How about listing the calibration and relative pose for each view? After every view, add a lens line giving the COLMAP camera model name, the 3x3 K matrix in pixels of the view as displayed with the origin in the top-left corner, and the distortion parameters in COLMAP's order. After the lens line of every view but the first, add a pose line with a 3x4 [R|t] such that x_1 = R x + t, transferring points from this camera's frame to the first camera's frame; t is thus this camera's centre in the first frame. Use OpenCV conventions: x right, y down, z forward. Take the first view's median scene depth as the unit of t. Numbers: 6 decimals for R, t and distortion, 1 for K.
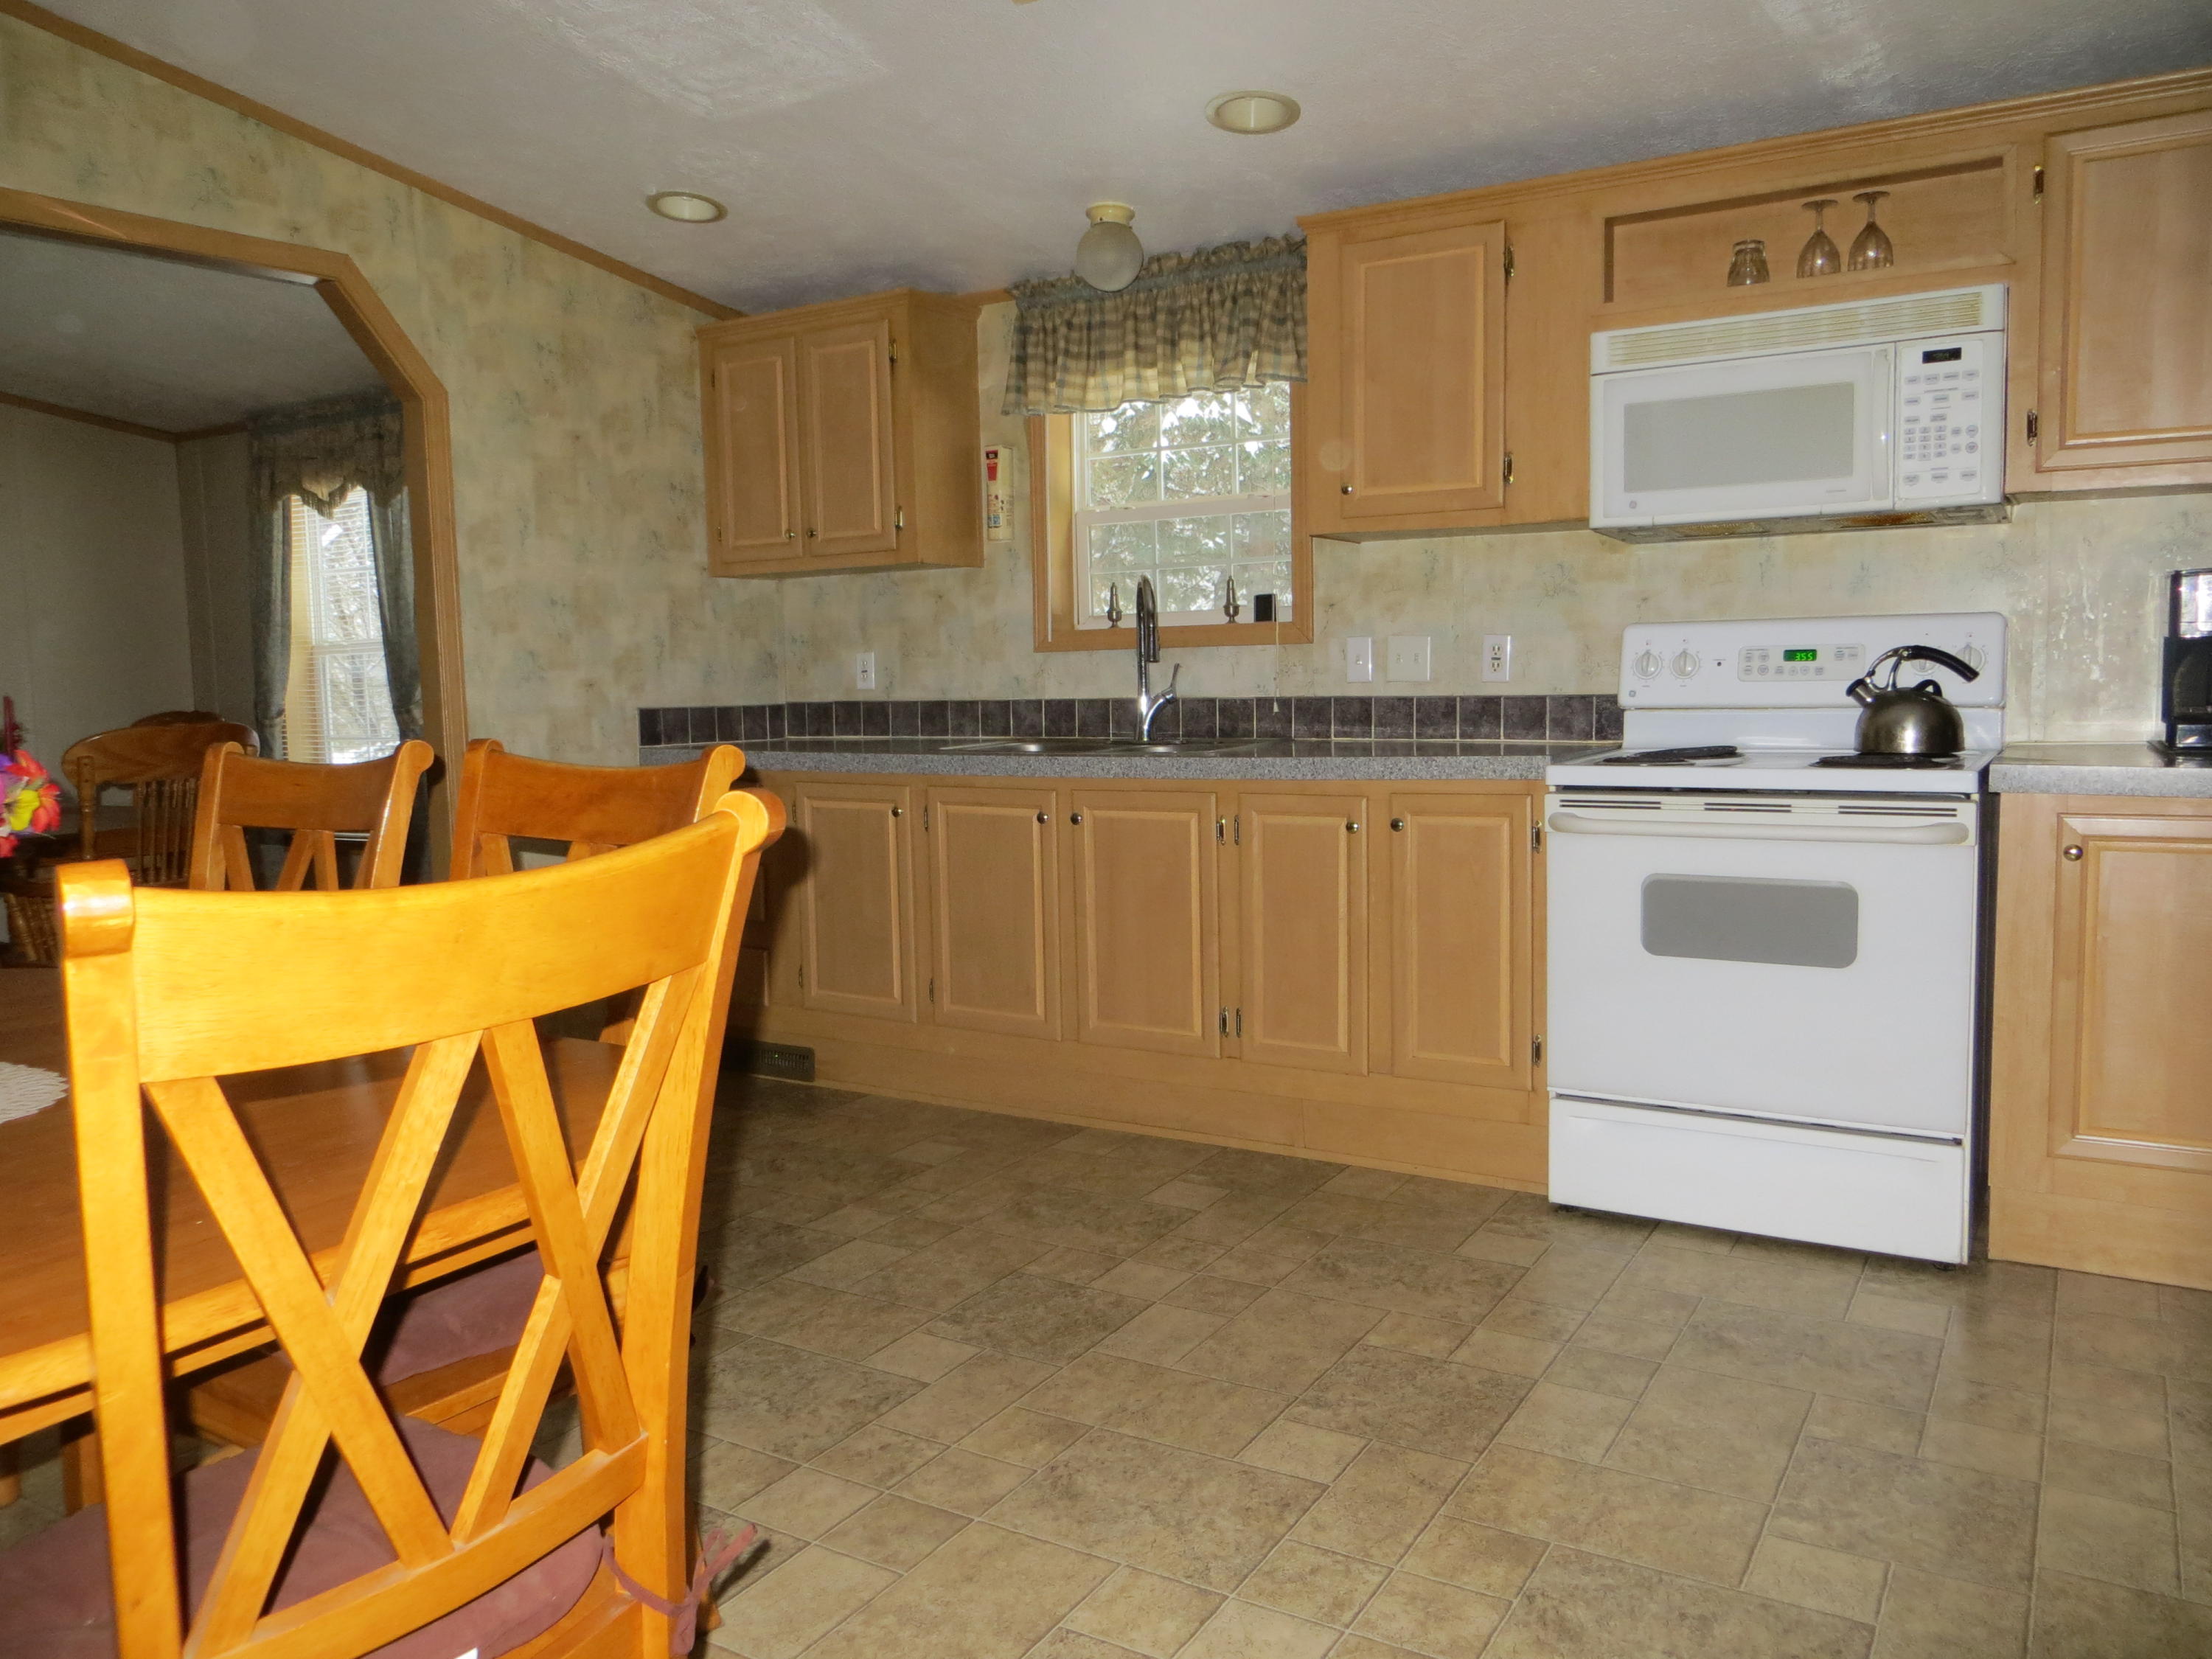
lens RADIAL K [[1634.1, 0, 1106.0], [0, 1634.1, 829.5], [0, 0, 1]] dist [-0.024663, -0.000893]
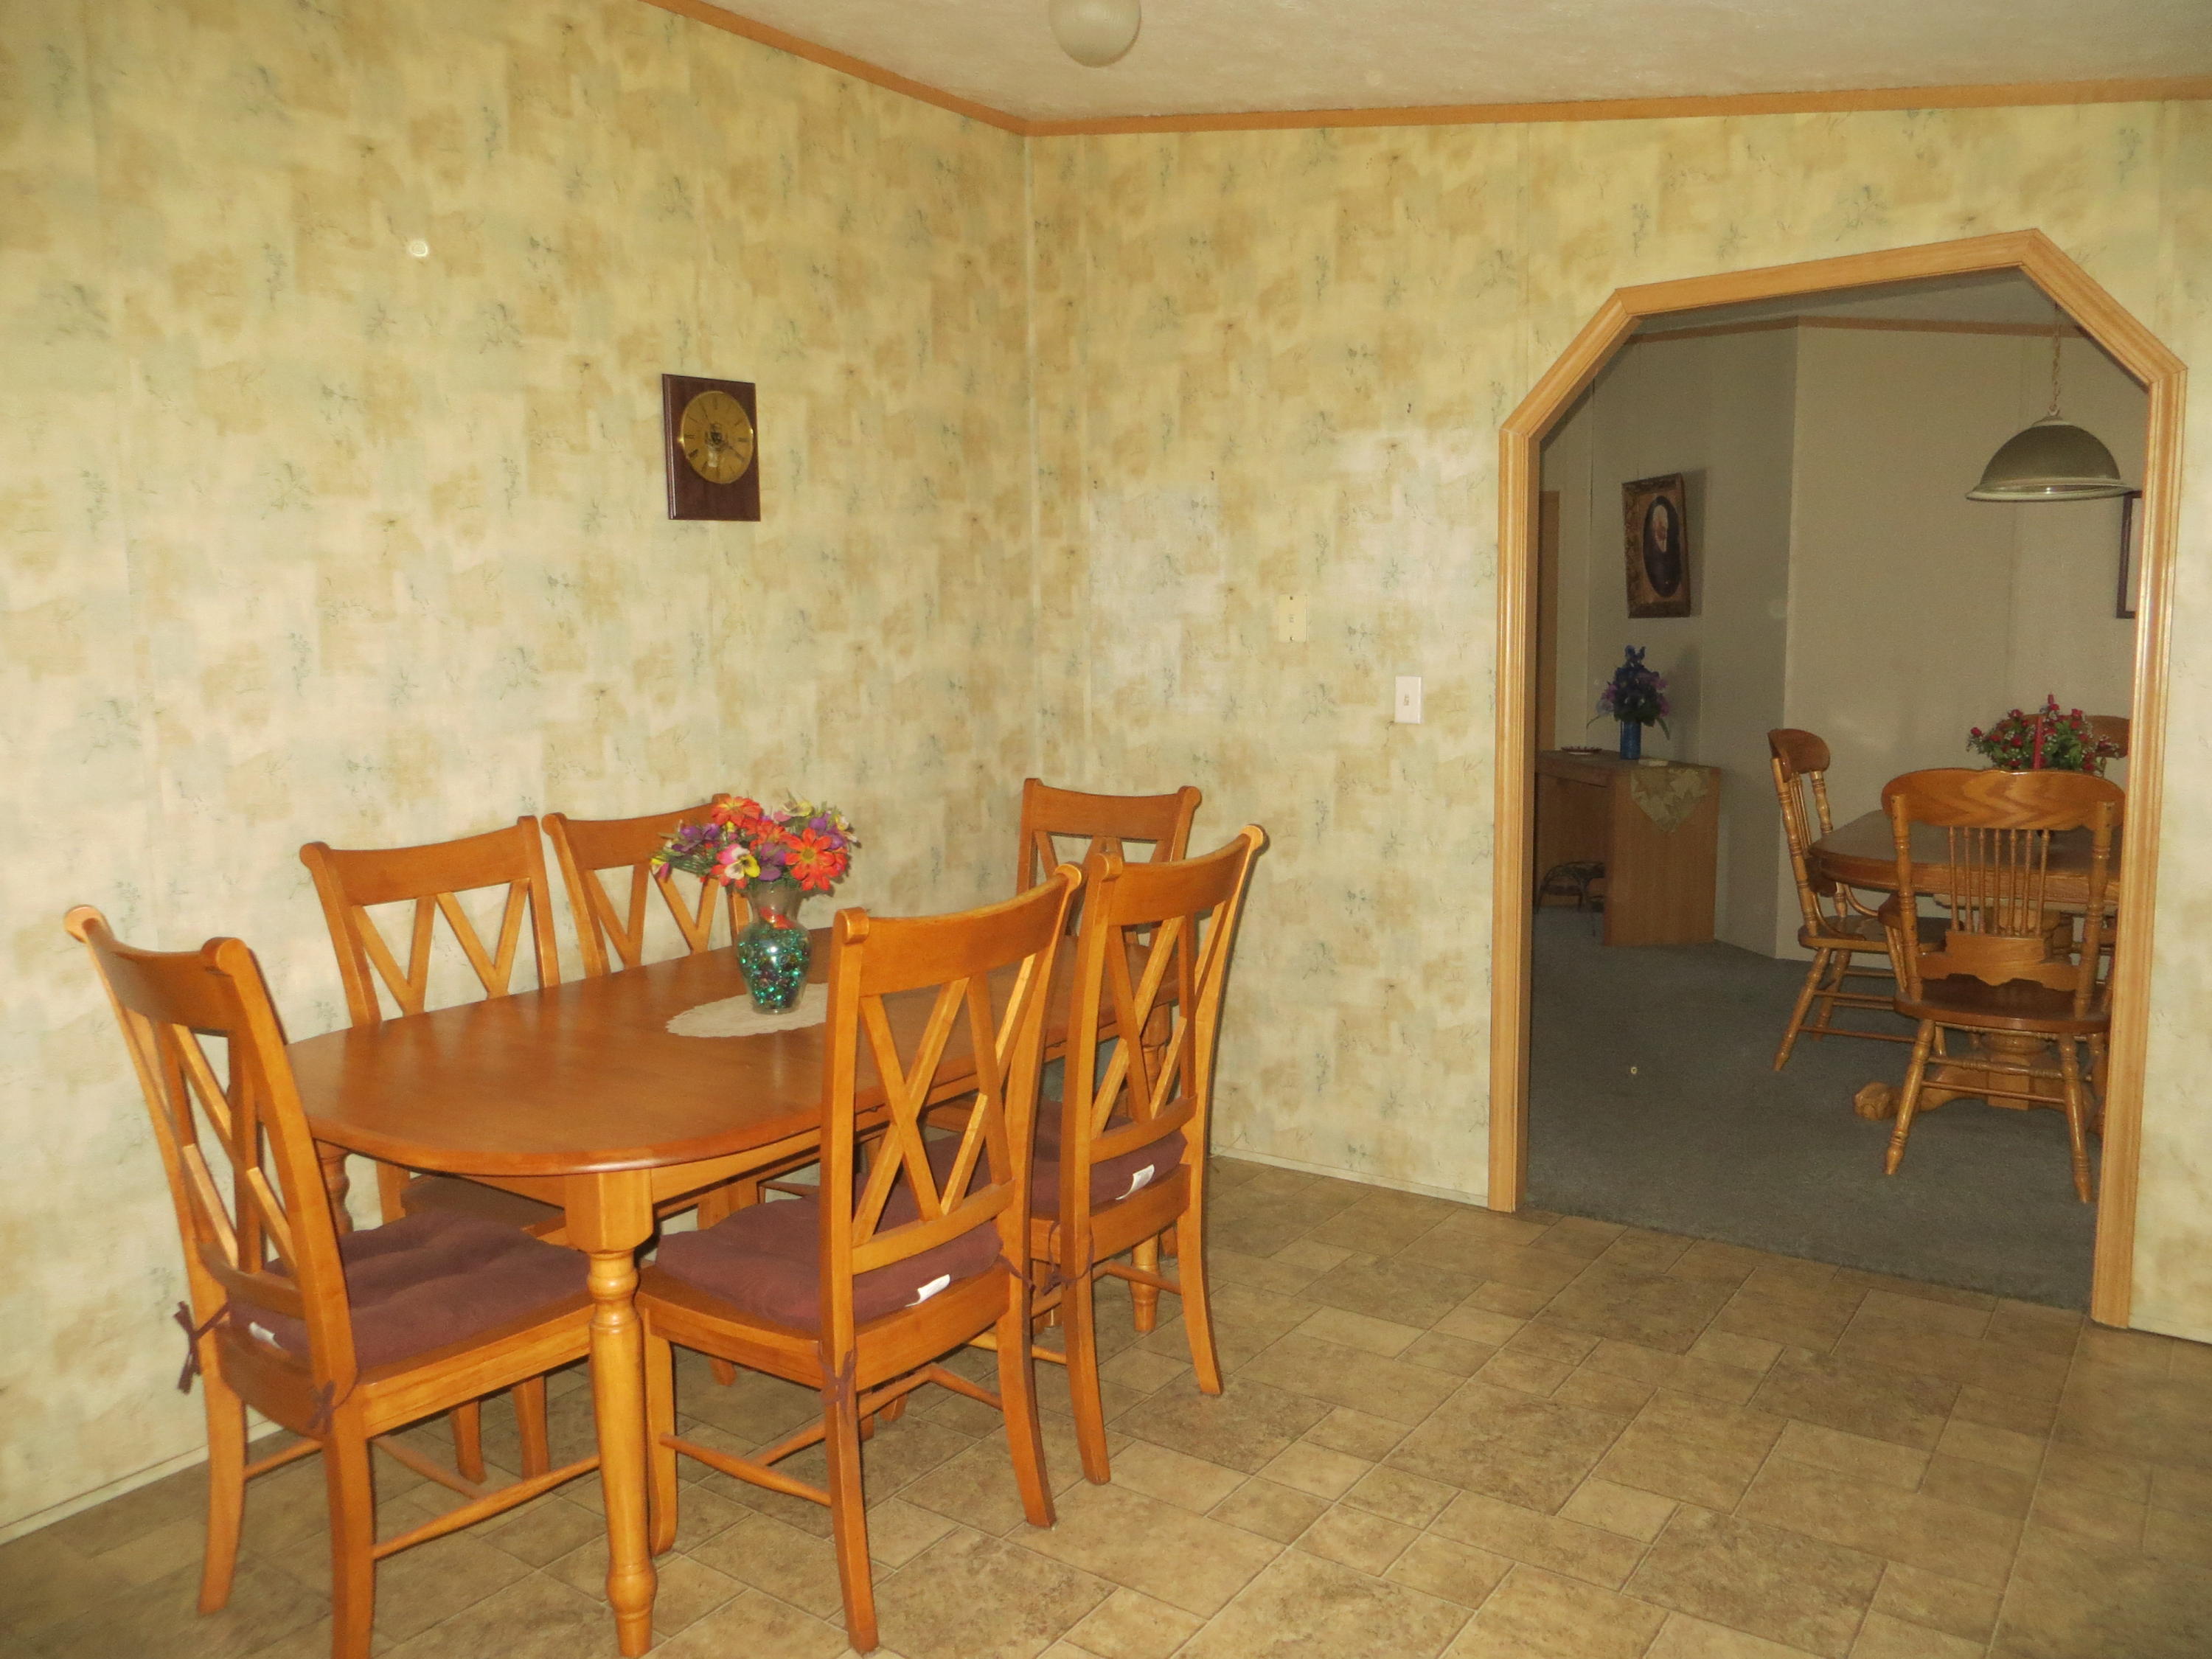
lens RADIAL K [[1655.0, 0, 1106.0], [0, 1655.0, 829.5], [0, 0, 1]] dist [-0.032217, -0.002322]
pose [[-0.078831, 0.152495, -0.985155, 0.378521], [-0.078176, 0.984242, 0.158609, -0.135453], [0.993818, 0.089519, -0.065667, 0.551446]]
